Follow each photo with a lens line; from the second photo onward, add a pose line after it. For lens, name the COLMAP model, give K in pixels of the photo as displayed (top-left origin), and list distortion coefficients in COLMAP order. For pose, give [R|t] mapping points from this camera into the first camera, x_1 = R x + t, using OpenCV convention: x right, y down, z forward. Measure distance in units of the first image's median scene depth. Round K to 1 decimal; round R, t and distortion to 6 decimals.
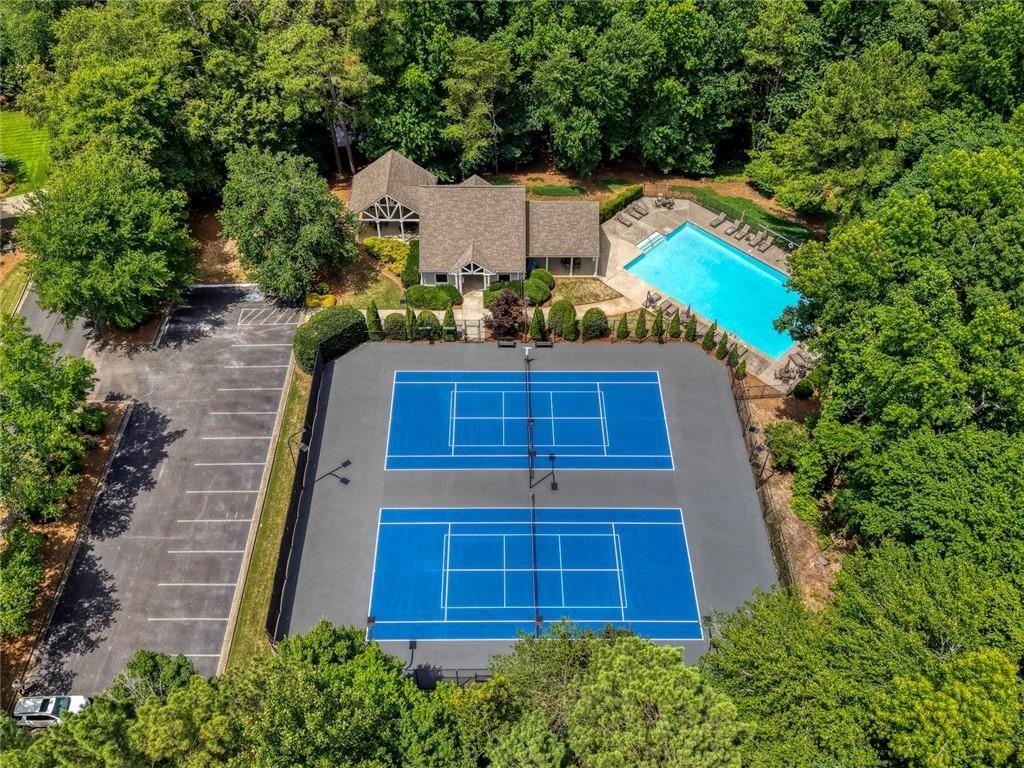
lens RADIAL K [[881.8, 0, 509.9], [0, 881.8, 384.7], [0, 0, 1]] dist [0.092782, -0.177871]
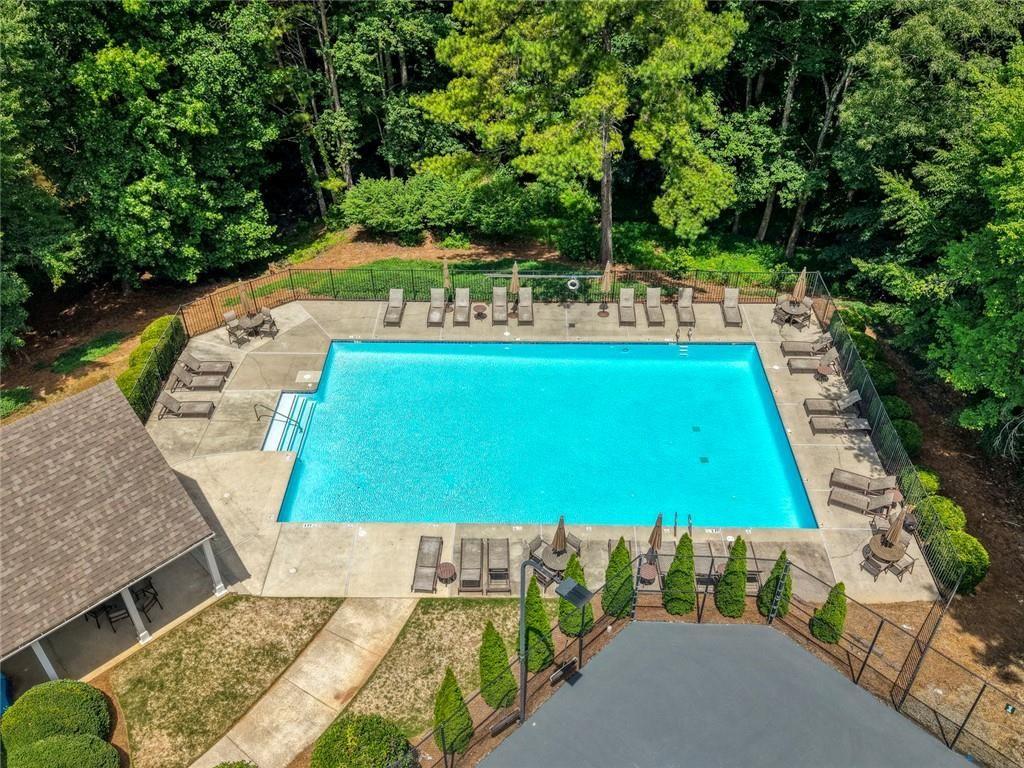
lens RADIAL K [[881.8, 0, 509.9], [0, 881.8, 384.7], [0, 0, 1]] dist [0.092782, -0.177871]
pose [[0.718423, -0.436592, 0.541531, 0.035104], [0.522792, 0.852437, -0.006315, -0.139226], [-0.458863, 0.287645, 0.840657, 0.717516]]
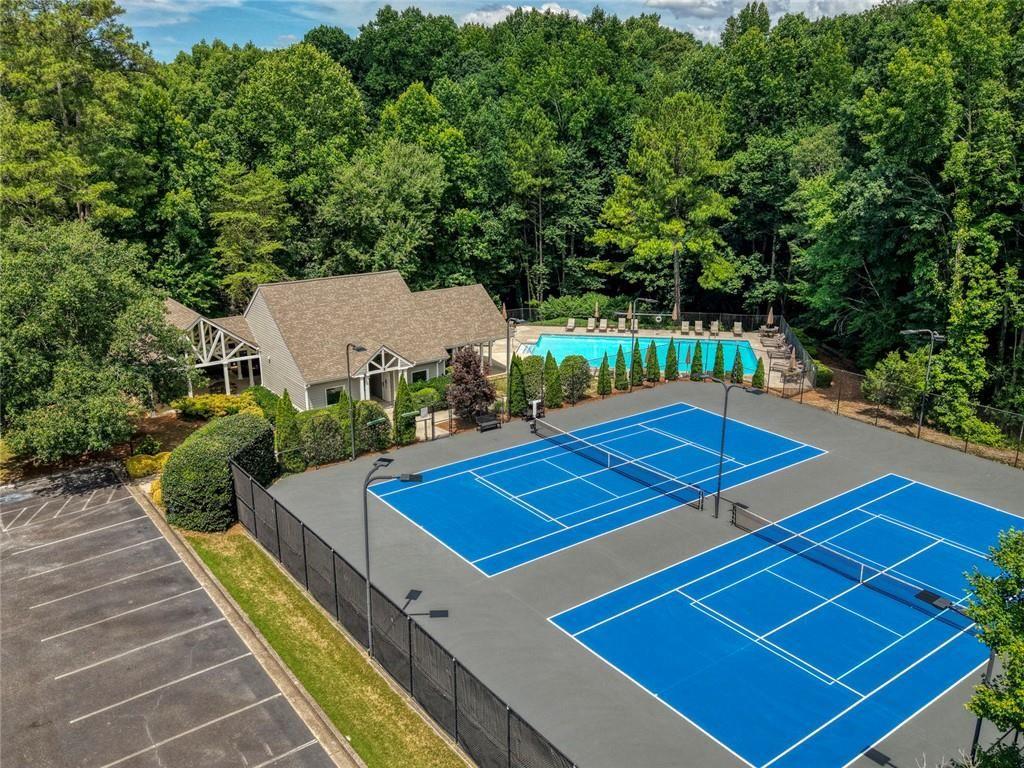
lens RADIAL K [[837.5, 0, 507.6], [0, 837.5, 383.1], [0, 0, 1]] dist [0.095023, -0.191429]
pose [[0.807009, -0.177932, 0.563096, -0.331895], [0.442501, 0.813639, -0.377075, 0.165870], [-0.391063, 0.553473, 0.735348, 0.506549]]
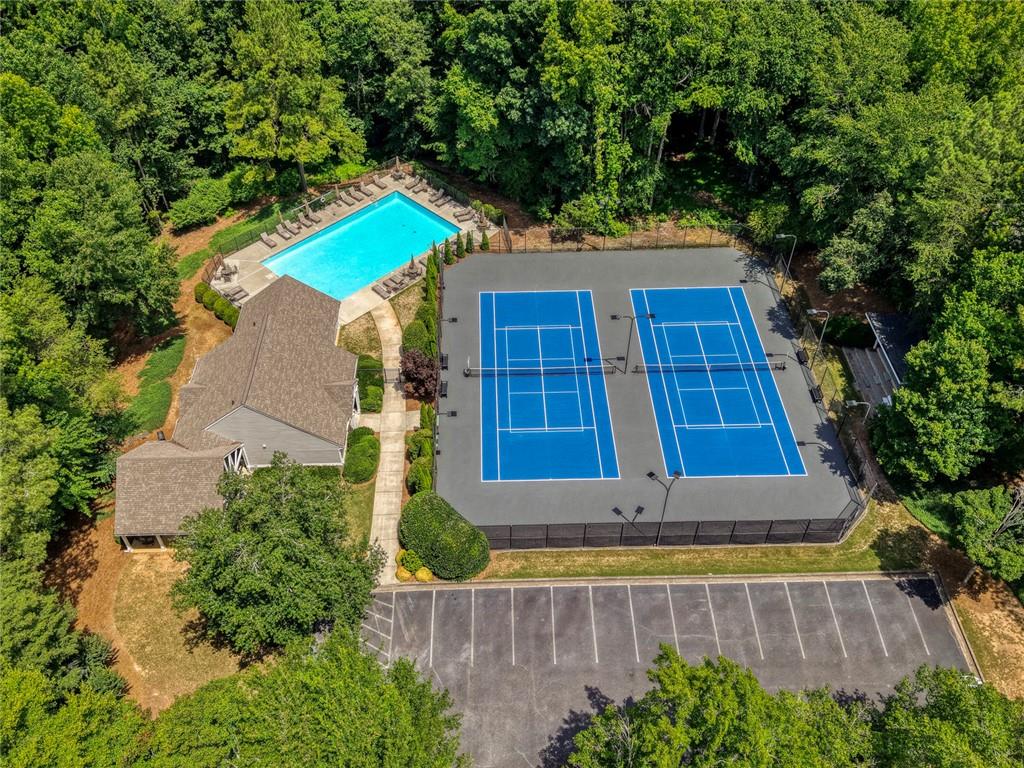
lens RADIAL K [[881.8, 0, 509.9], [0, 881.8, 384.7], [0, 0, 1]] dist [0.092782, -0.177871]
pose [[-0.020653, -0.711785, 0.702094, -0.644754], [0.745523, 0.456942, 0.485180, -0.440562], [-0.666159, 0.533448, 0.521215, 0.453507]]
